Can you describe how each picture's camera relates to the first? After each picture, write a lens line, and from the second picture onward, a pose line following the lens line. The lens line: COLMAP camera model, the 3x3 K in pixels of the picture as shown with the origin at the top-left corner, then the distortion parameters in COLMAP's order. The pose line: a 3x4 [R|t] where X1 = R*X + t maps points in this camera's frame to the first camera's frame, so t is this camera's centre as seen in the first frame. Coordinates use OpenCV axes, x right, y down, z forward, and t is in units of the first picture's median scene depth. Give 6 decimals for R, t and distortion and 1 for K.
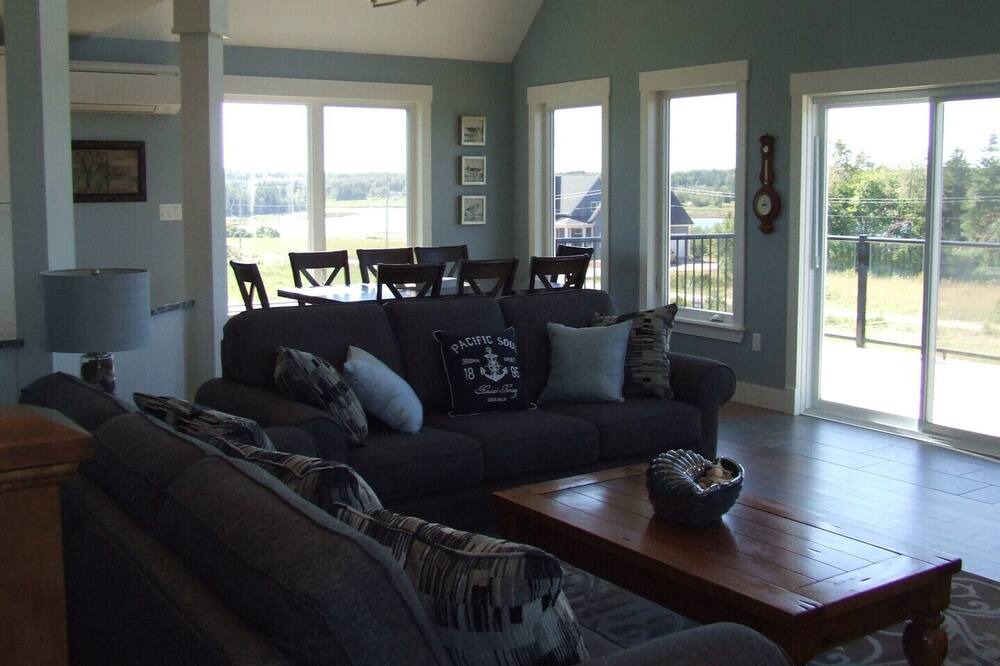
lens RADIAL K [[1076.1, 0, 500.0], [0, 1076.1, 333.0], [0, 0, 1]] dist [-0.130956, 0.173695]
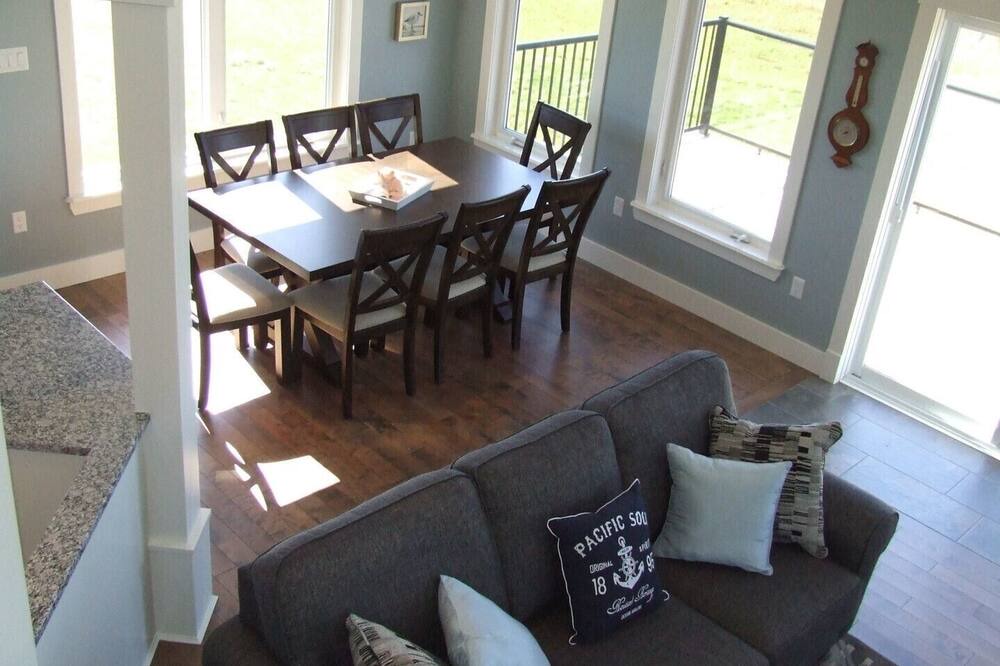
lens RADIAL K [[1076.1, 0, 500.0], [0, 1076.1, 333.0], [0, 0, 1]] dist [-0.130956, 0.173695]
pose [[0.977708, 0.003432, 0.209941, -0.224425], [-0.080323, 0.929926, 0.358867, -0.338601], [-0.193998, -0.367730, 0.909472, 0.412260]]
